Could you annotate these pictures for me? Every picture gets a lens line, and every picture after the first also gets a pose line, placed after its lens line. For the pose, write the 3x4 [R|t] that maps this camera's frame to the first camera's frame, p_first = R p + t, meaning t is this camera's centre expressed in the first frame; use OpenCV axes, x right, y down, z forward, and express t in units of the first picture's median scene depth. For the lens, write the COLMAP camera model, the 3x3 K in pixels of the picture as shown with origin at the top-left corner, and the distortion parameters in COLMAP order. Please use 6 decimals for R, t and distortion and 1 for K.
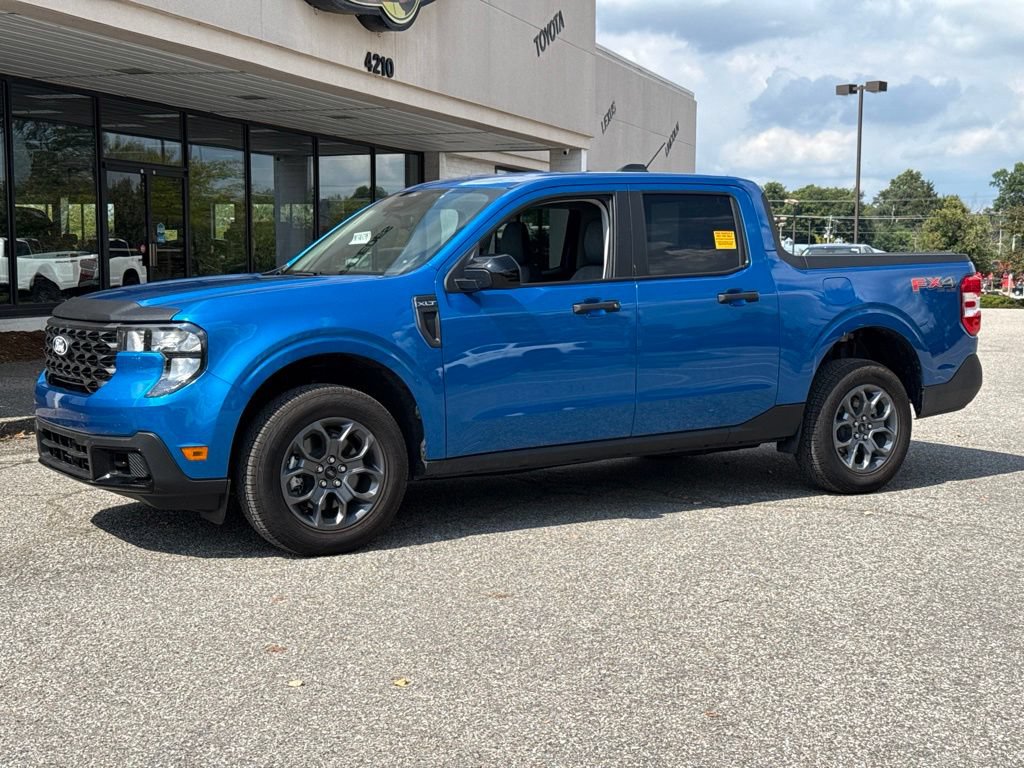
lens RADIAL K [[1414.9, 0, 516.0], [0, 1414.9, 381.7], [0, 0, 1]] dist [0.189790, -0.367337]
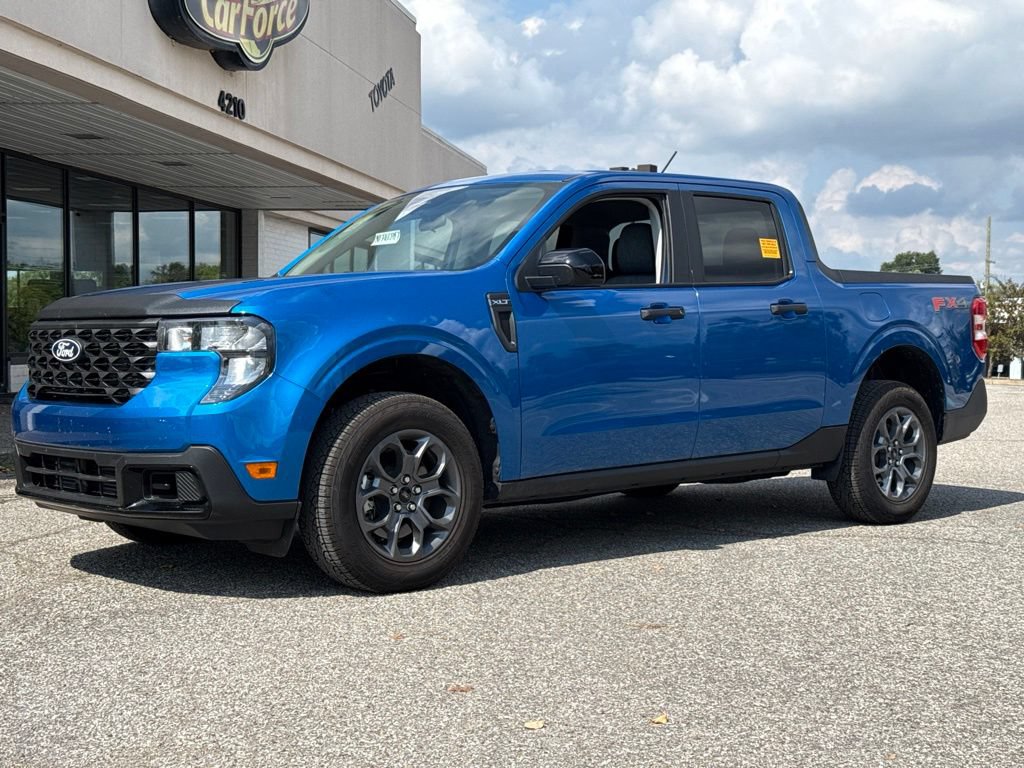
lens RADIAL K [[1414.1, 0, 512.2], [0, 1414.1, 377.8], [0, 0, 1]] dist [0.193359, -0.388984]
pose [[0.985703, -0.001846, 0.168485, -0.194188], [0.011847, 0.998225, -0.058369, 0.040899], [-0.168078, 0.059530, 0.983975, 0.131523]]
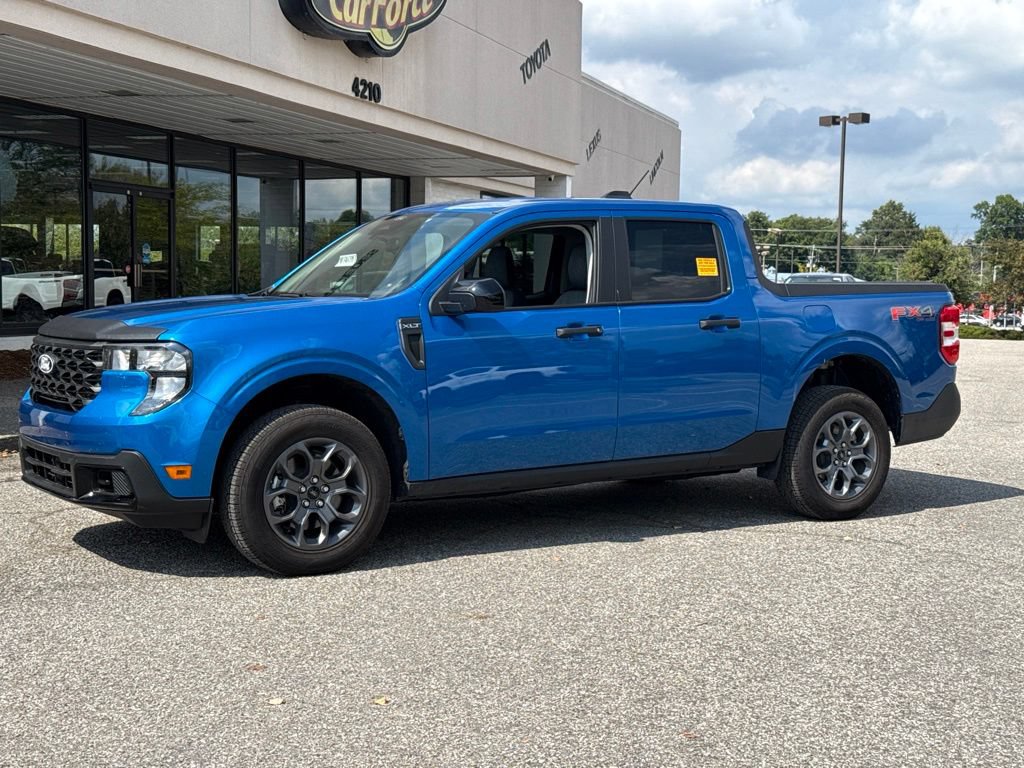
lens RADIAL K [[1414.1, 0, 512.2], [0, 1414.1, 377.8], [0, 0, 1]] dist [0.193359, -0.388984]
pose [[0.999895, 0.011211, 0.009168, -0.000077], [-0.011021, 0.999730, -0.020459, 0.001567], [-0.009394, 0.020356, 0.999749, -0.007349]]
